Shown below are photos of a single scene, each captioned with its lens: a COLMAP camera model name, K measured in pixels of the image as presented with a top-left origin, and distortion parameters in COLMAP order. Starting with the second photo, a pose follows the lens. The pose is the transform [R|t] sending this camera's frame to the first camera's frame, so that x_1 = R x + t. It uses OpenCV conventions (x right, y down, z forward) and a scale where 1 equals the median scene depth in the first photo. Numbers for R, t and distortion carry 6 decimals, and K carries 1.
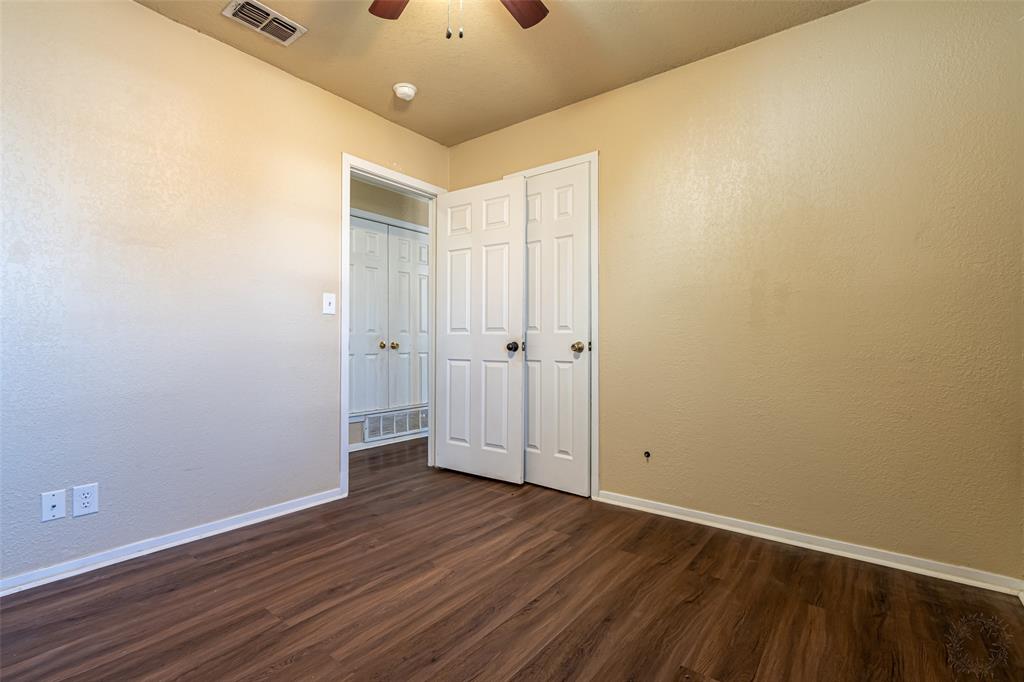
lens RADIAL K [[463.9, 0, 512.0], [0, 463.9, 341.0], [0, 0, 1]] dist [0.000231, 0.000668]
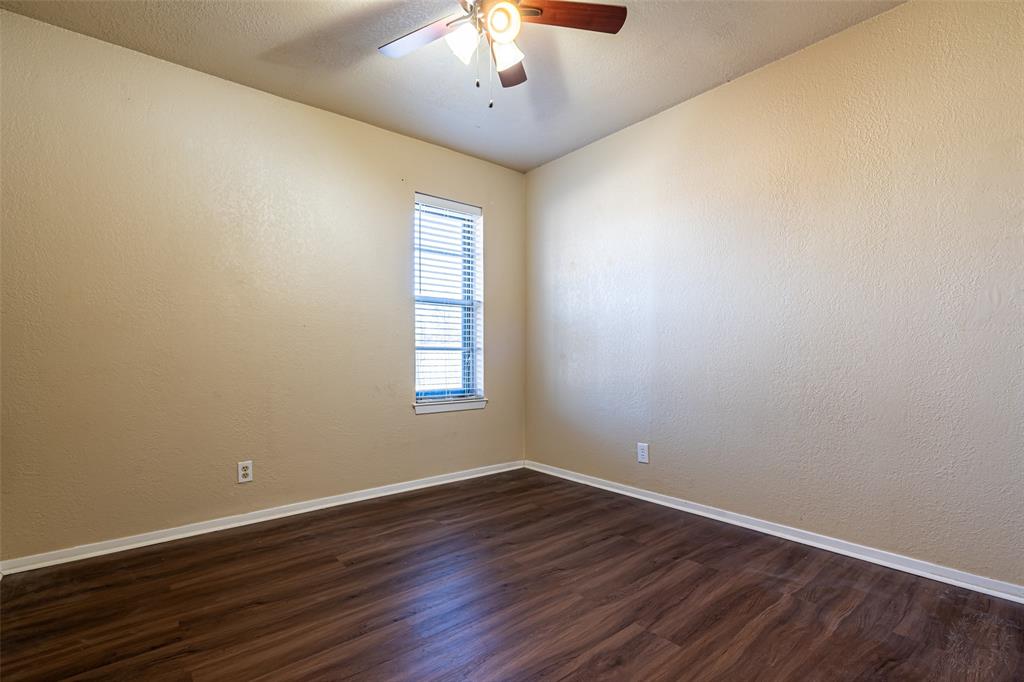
lens RADIAL K [[463.9, 0, 512.0], [0, 463.9, 341.0], [0, 0, 1]] dist [0.000231, 0.000668]
pose [[-0.974109, 0.008186, 0.225928, -0.422665], [0.001336, 0.999535, -0.030455, 0.008471], [-0.226073, -0.029364, -0.973668, 1.975446]]
